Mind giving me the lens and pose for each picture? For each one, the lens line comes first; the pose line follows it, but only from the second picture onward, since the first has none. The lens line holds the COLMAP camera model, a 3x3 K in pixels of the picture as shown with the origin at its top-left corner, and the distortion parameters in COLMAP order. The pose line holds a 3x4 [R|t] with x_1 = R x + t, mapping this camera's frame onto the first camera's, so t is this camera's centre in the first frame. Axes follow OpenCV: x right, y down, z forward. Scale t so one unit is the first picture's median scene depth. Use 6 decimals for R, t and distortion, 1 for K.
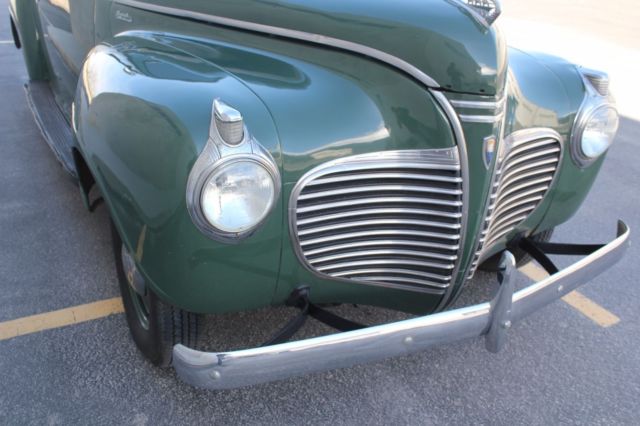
lens RADIAL K [[610.1, 0, 319.3], [0, 610.1, 179.7], [0, 0, 1]] dist [-0.144791, 0.206956]
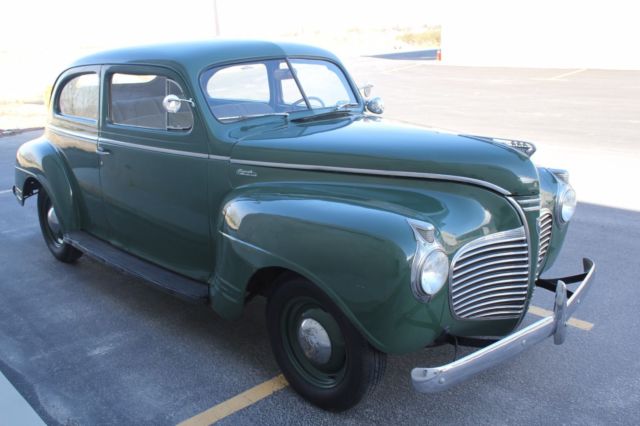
lens RADIAL K [[610.1, 0, 319.3], [0, 610.1, 179.7], [0, 0, 1]] dist [-0.144791, 0.206956]
pose [[0.960314, -0.129569, 0.246999, -0.730522], [0.169985, 0.973968, -0.149972, -0.023894], [-0.221138, 0.186006, 0.957340, -0.545872]]
